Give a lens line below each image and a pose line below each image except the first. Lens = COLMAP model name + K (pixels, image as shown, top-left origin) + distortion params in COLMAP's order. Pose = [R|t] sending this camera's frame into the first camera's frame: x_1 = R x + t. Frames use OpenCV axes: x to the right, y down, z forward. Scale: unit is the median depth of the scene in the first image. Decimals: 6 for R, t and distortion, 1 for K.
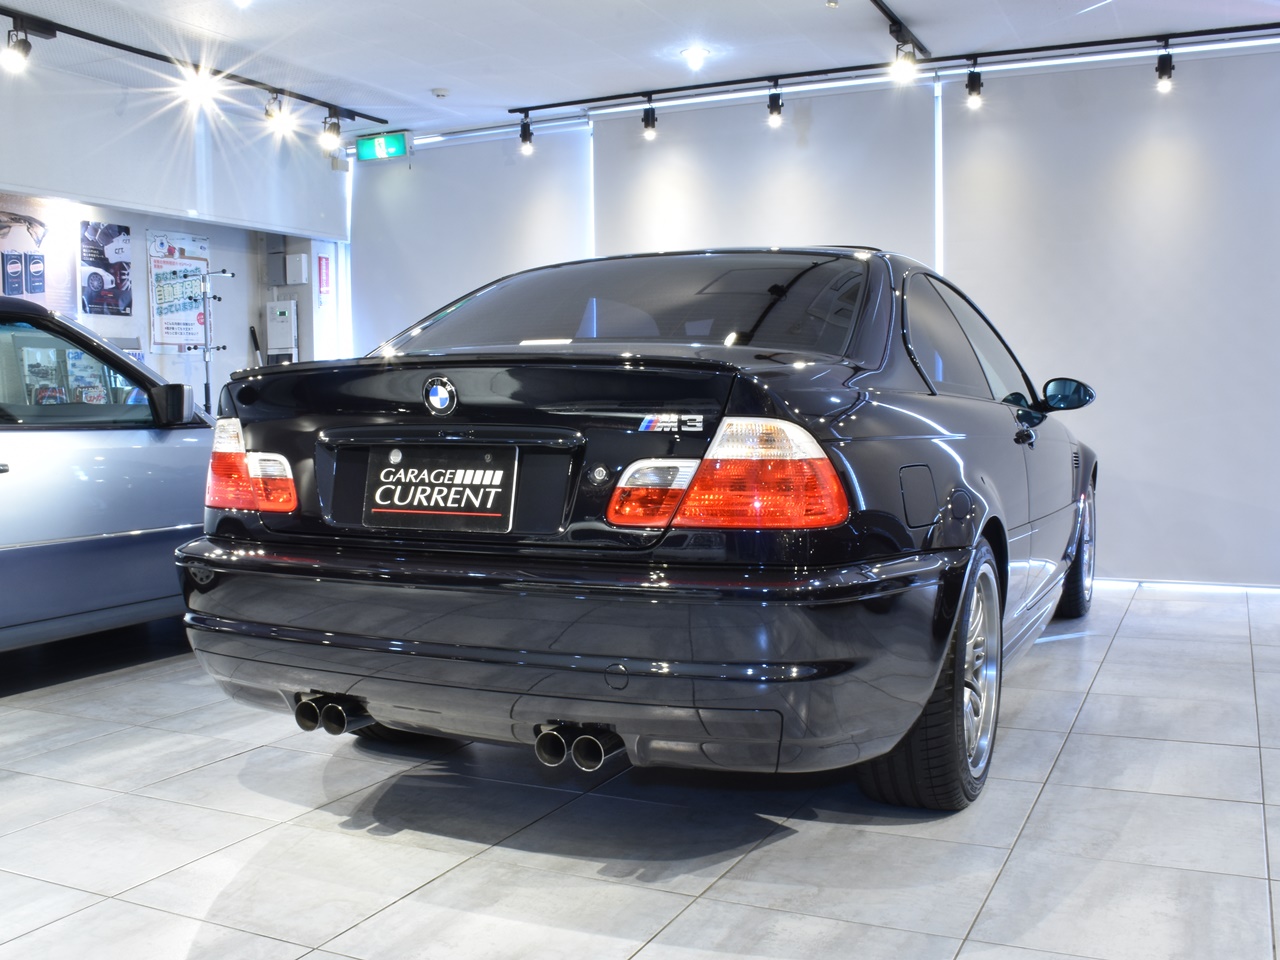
lens RADIAL K [[1248.0, 0, 640.7], [0, 1248.0, 495.3], [0, 0, 1]] dist [-0.112863, -0.004098]
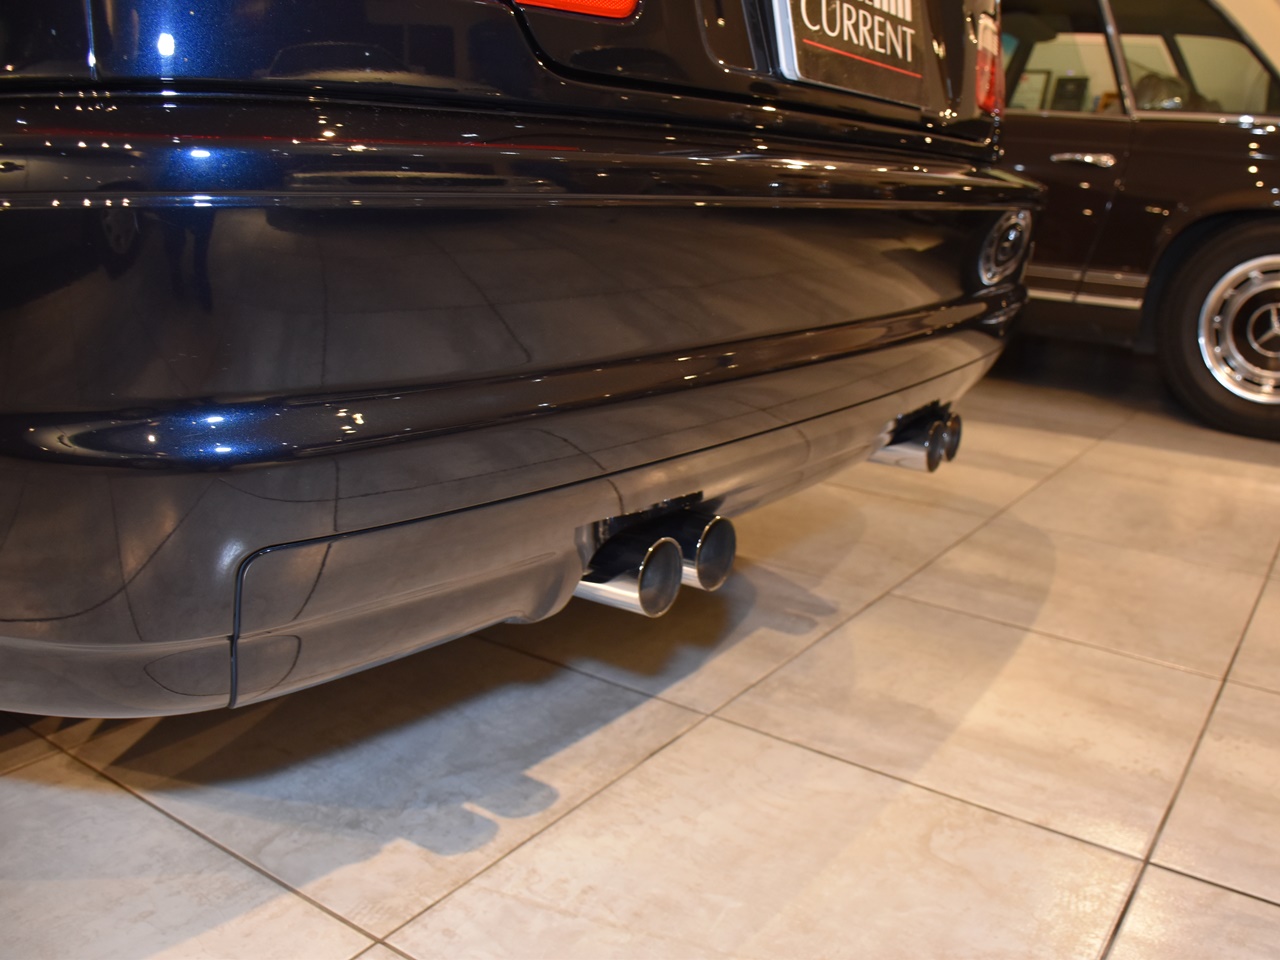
lens RADIAL K [[1132.1, 0, 694.3], [0, 1132.1, 460.5], [0, 0, 1]] dist [-0.095721, 0.004875]
pose [[0.134341, -0.237964, 0.961939, -0.643594], [0.020390, 0.971196, 0.237406, 0.061698], [-0.990725, -0.012280, 0.135323, 0.998548]]
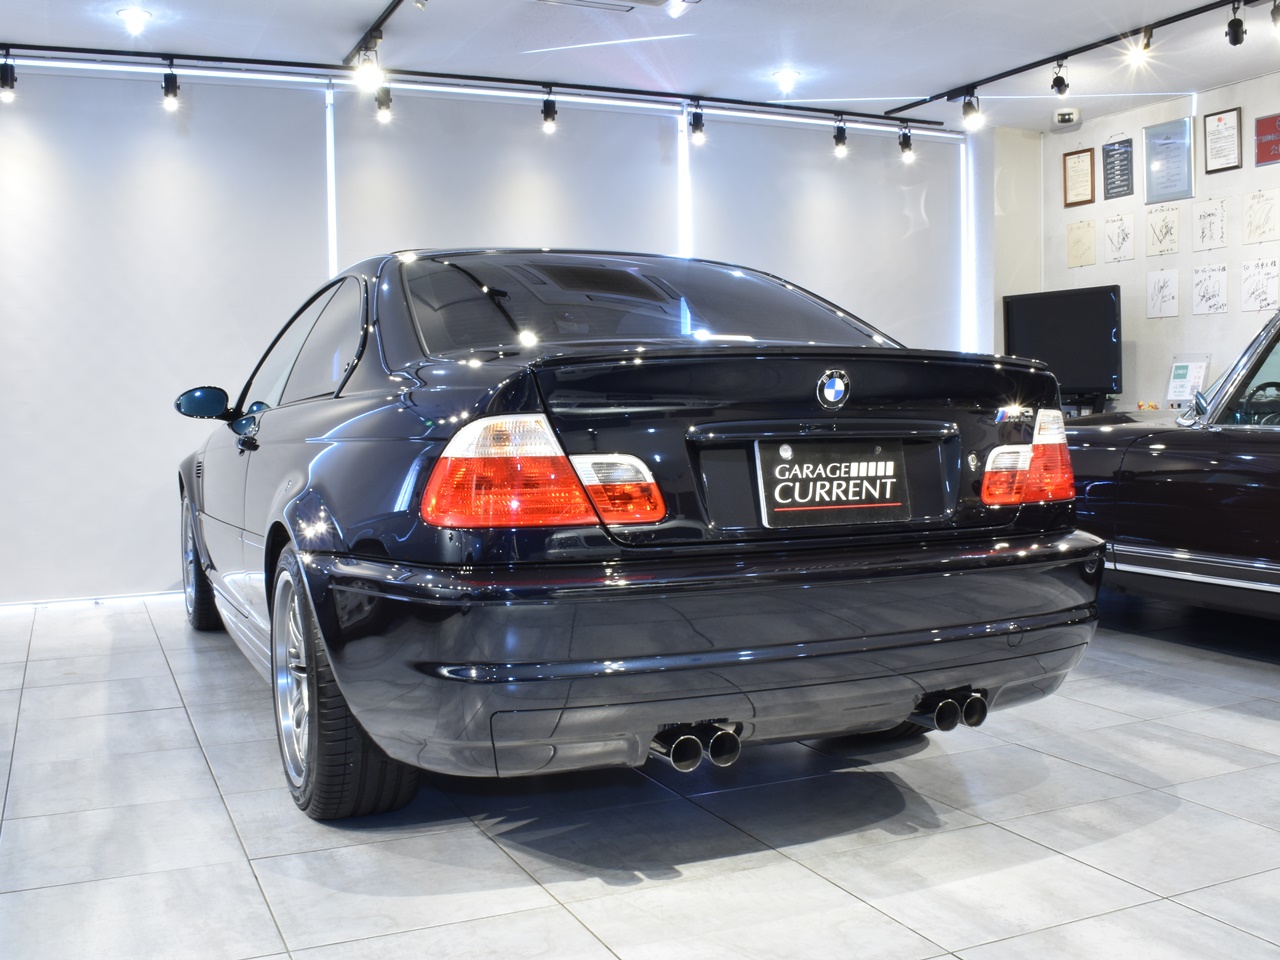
lens RADIAL K [[1298.6, 0, 640.0], [0, 1298.6, 480.0], [0, 0, 1]] dist [-0.104022, -0.012214]
pose [[0.637527, -0.045736, 0.769069, -1.045482], [0.055844, 0.998354, 0.013080, -0.029445], [-0.768402, 0.034609, 0.639032, 0.461076]]
